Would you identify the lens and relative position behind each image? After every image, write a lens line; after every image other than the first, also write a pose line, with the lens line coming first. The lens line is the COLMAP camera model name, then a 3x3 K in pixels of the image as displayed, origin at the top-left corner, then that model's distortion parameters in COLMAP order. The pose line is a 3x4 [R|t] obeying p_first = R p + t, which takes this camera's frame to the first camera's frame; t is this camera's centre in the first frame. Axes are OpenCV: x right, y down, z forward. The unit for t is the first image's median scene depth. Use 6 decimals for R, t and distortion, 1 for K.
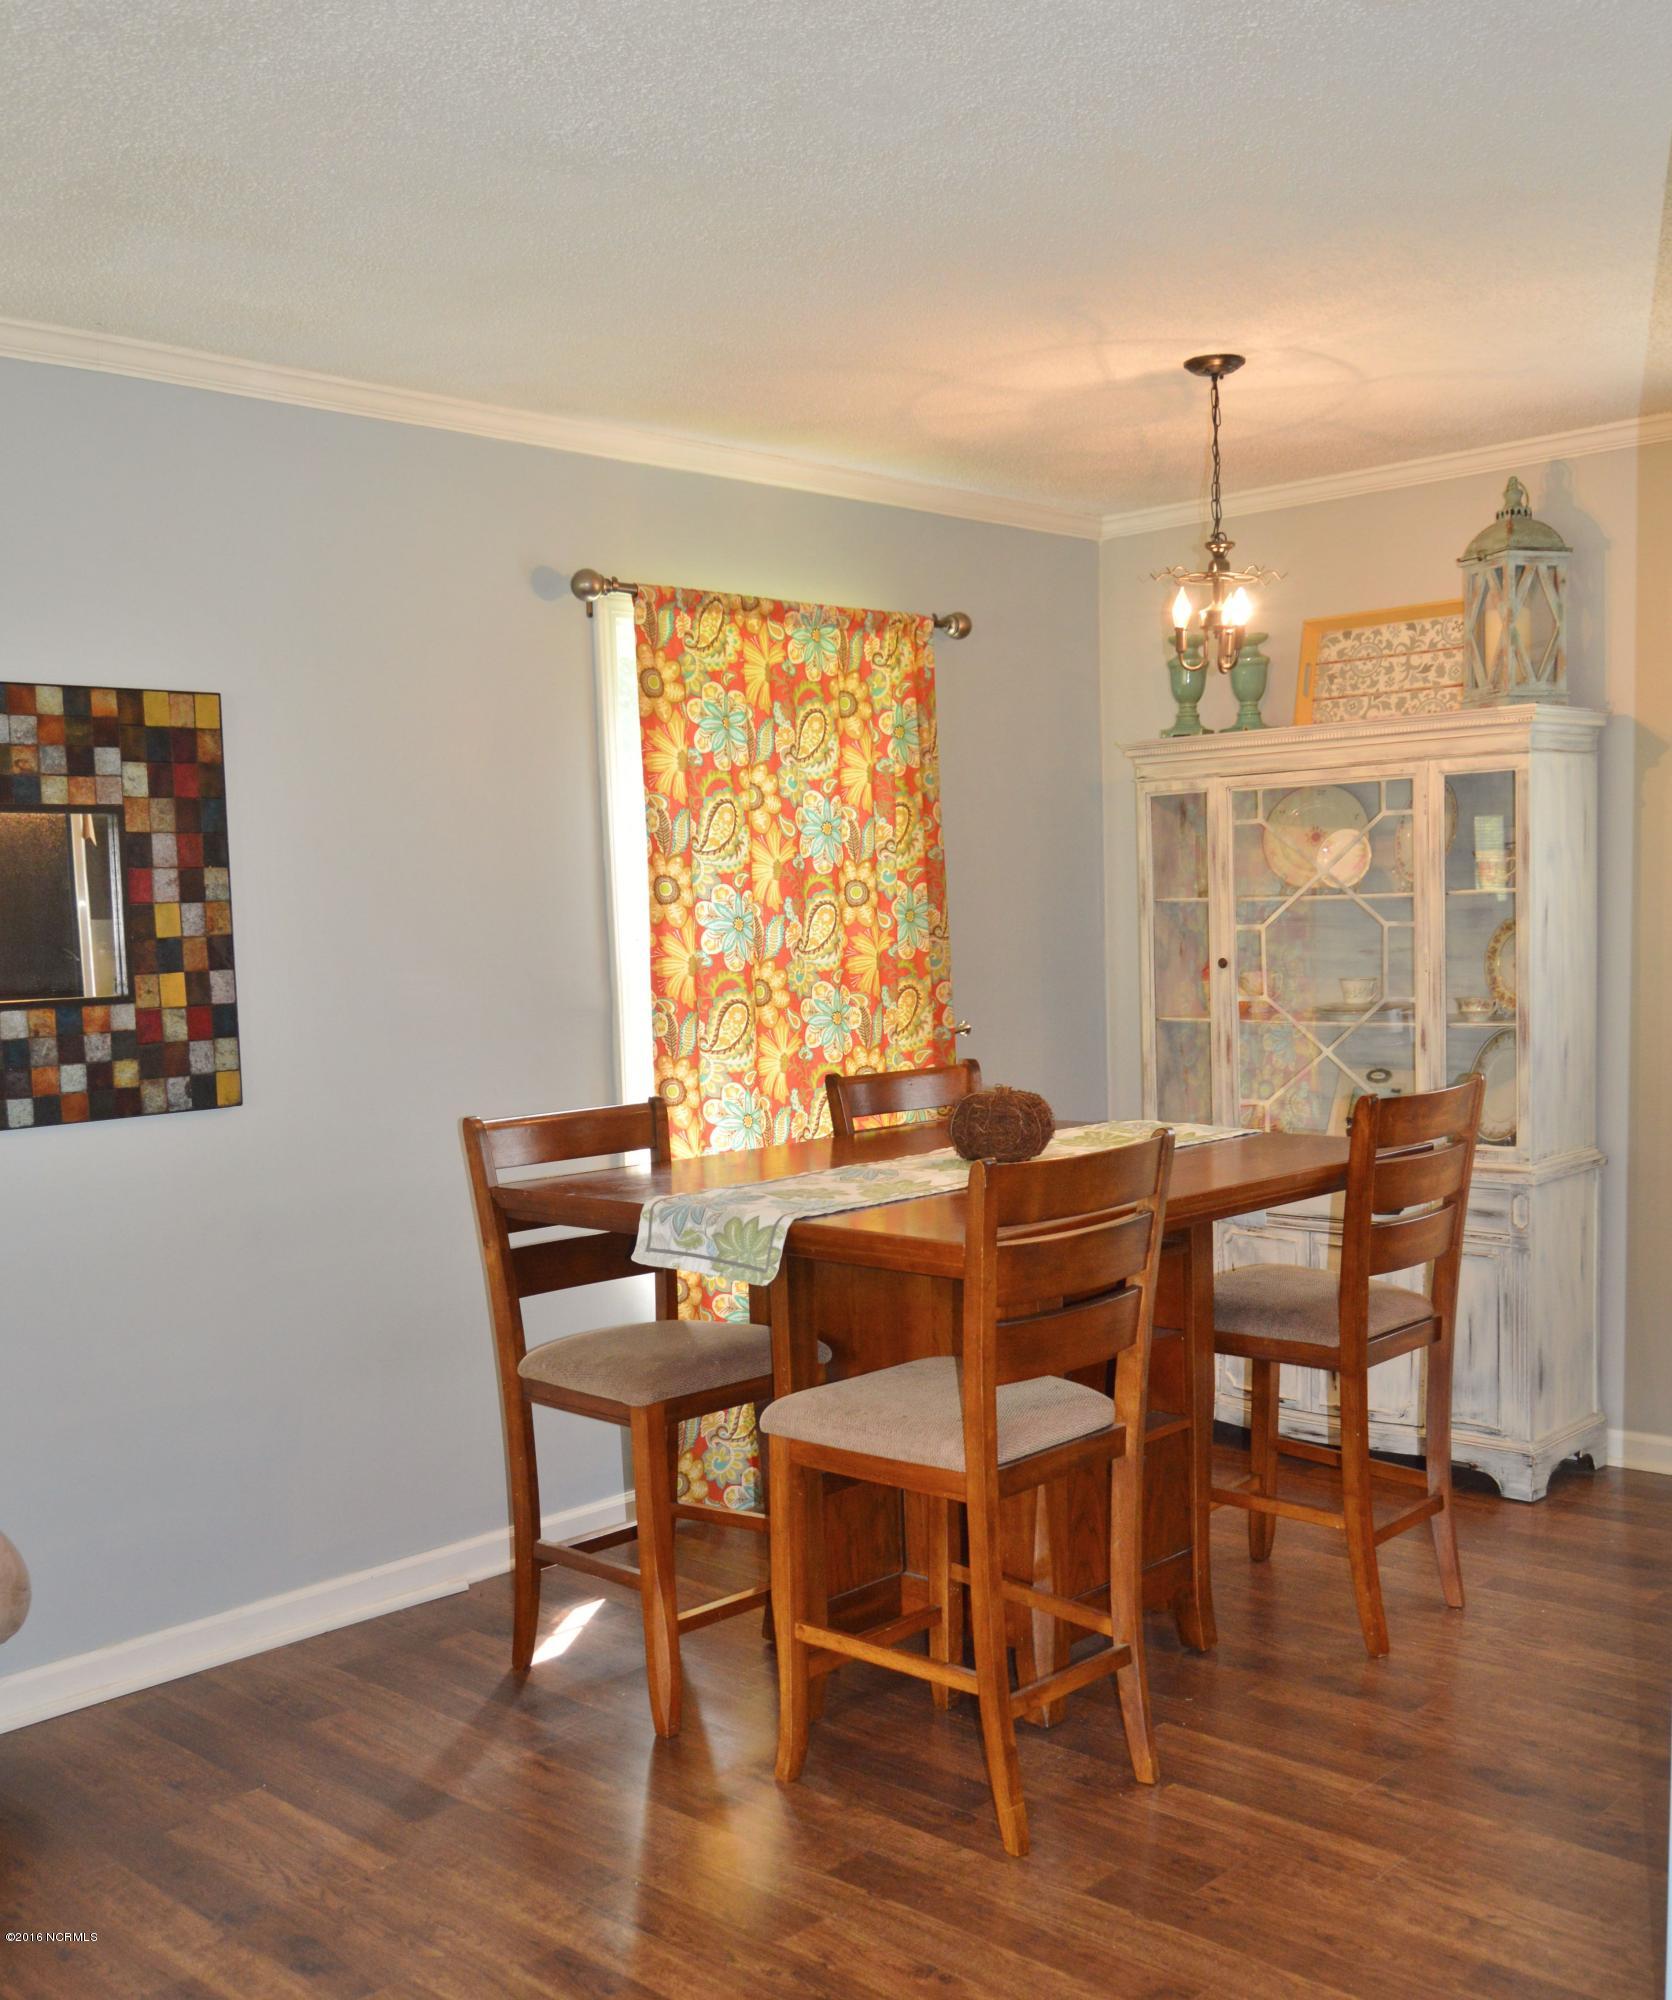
lens RADIAL K [[2103.4, 0, 831.1], [0, 2103.4, 1114.6], [0, 0, 1]] dist [-0.017242, 0.000000]
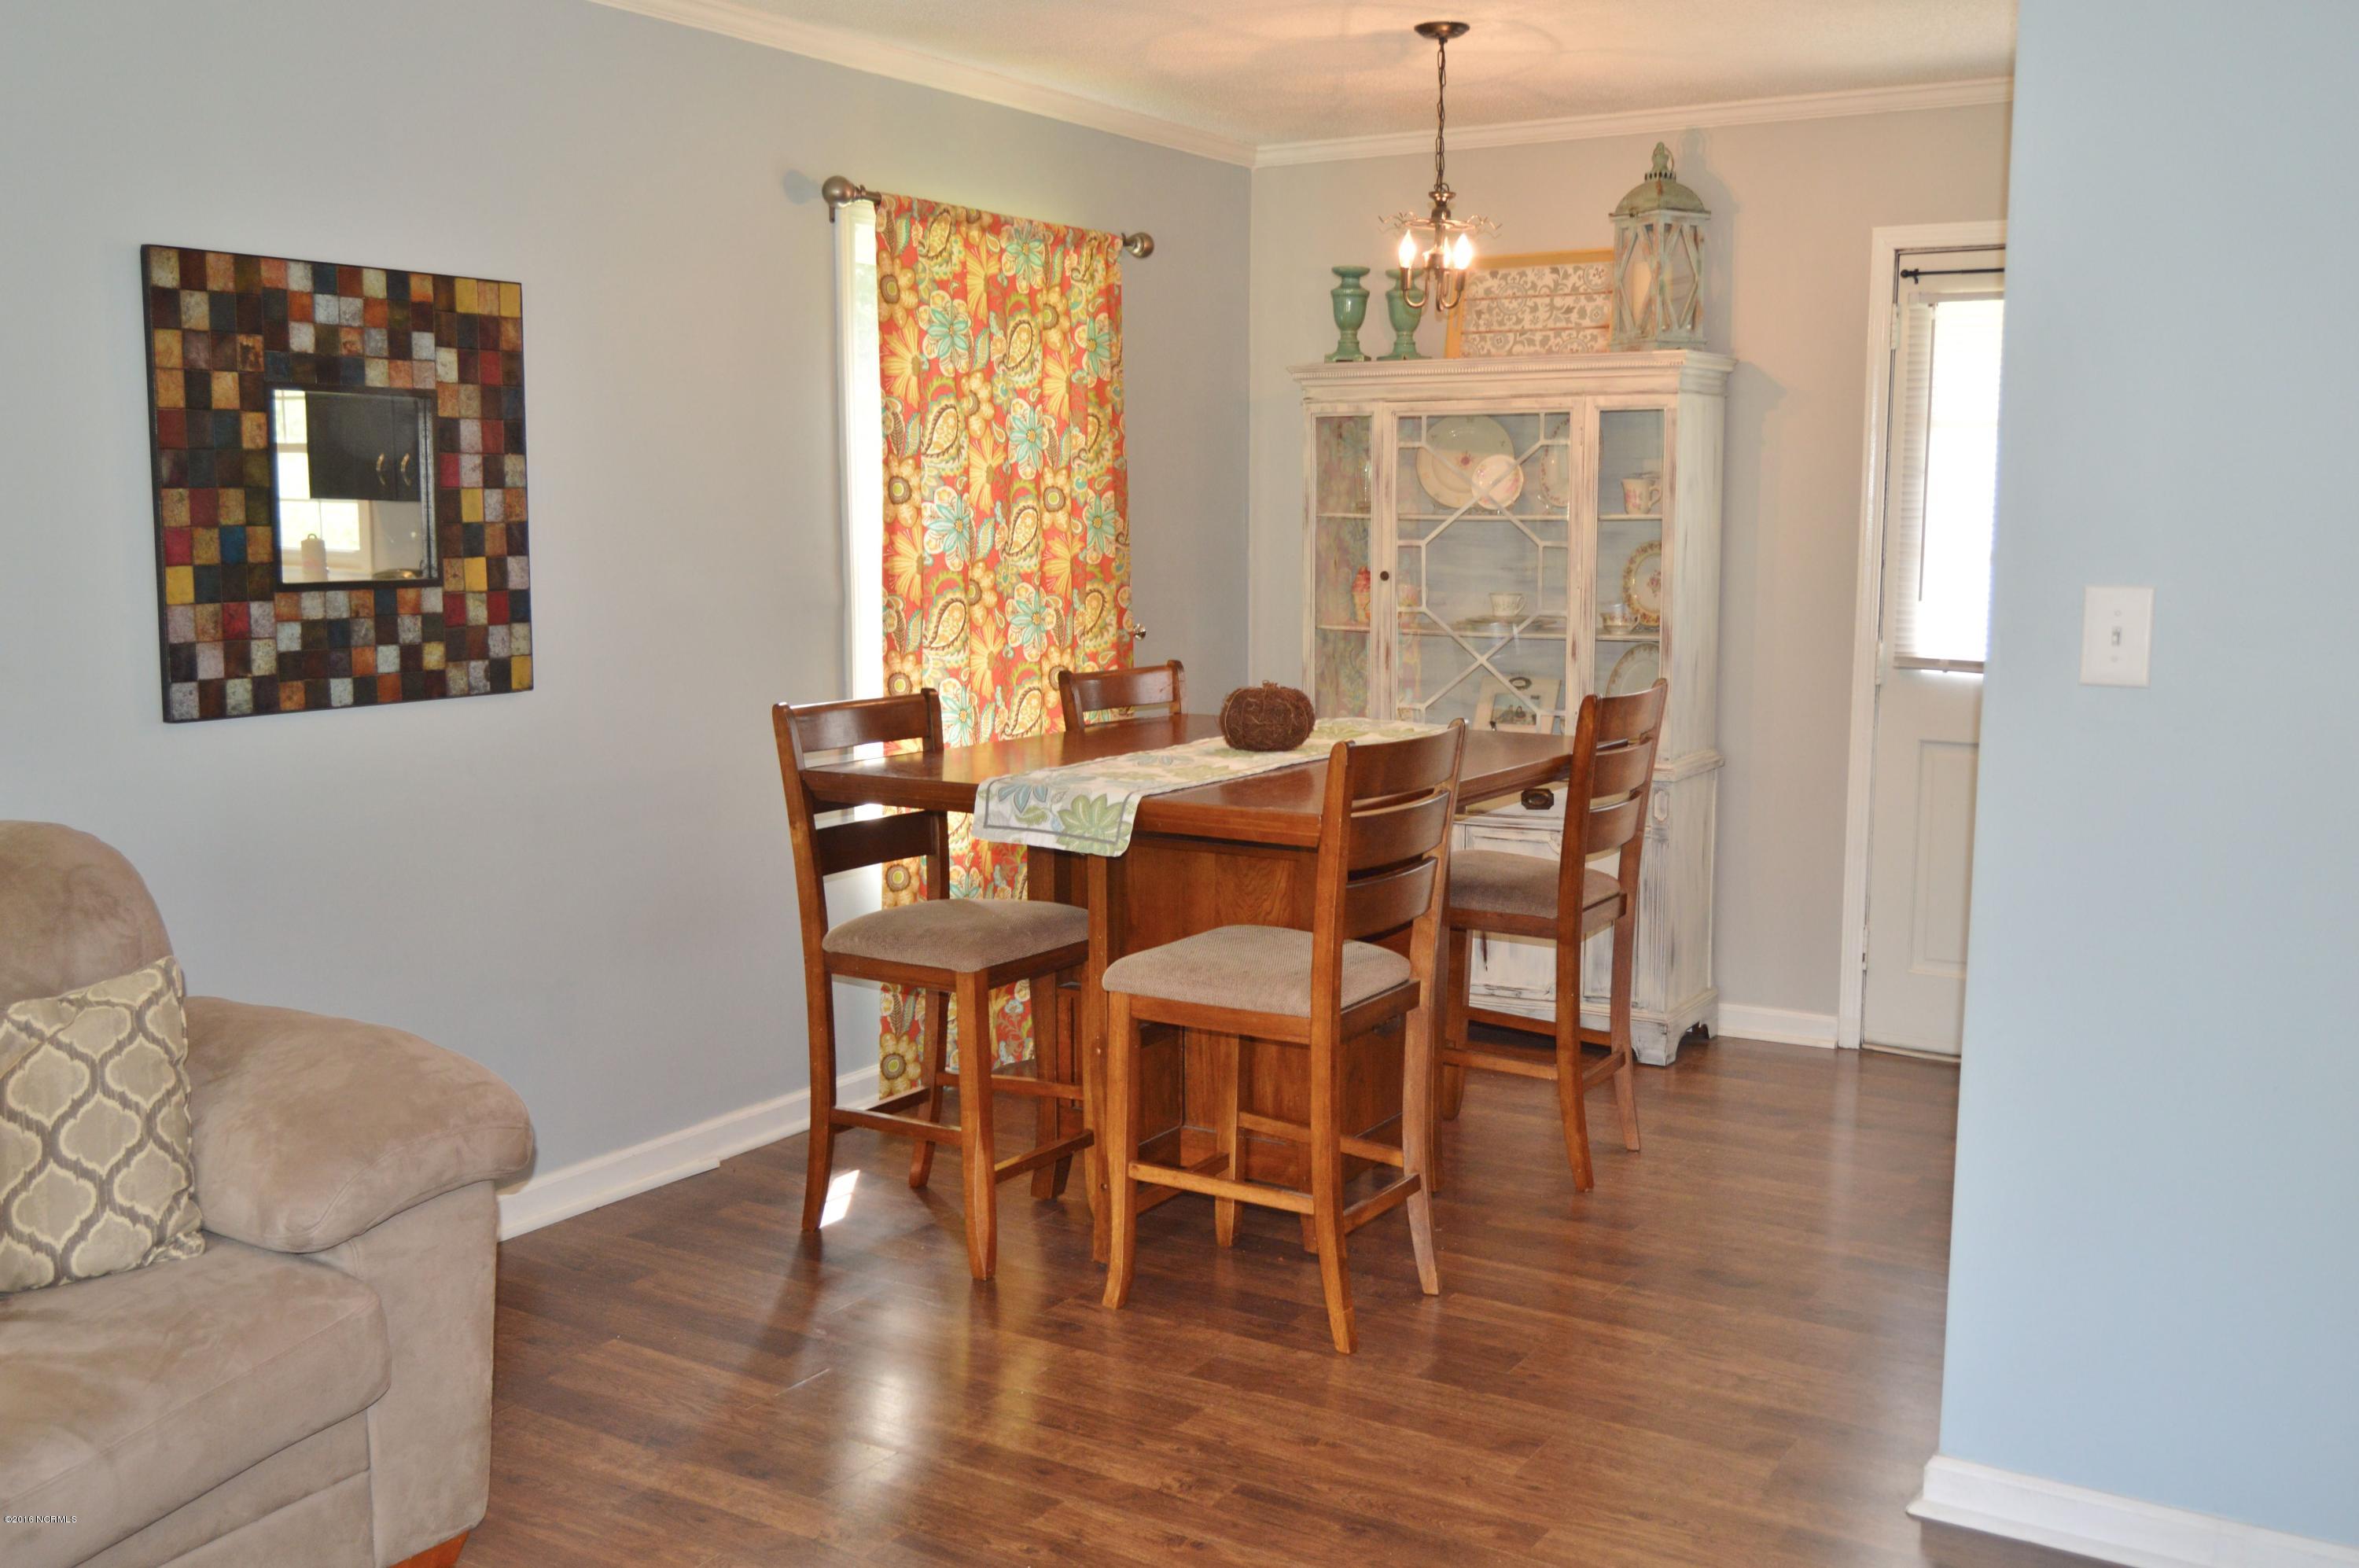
lens RADIAL K [[2237.1, 0, 1204.2], [0, 2237.1, 777.5], [0, 0, 1]] dist [-0.024509, 0.000000]
pose [[0.976343, 0.006723, 0.216121, -0.175089], [-0.010825, 0.999783, 0.017802, 0.013625], [-0.215955, -0.019720, 0.976204, -0.112239]]
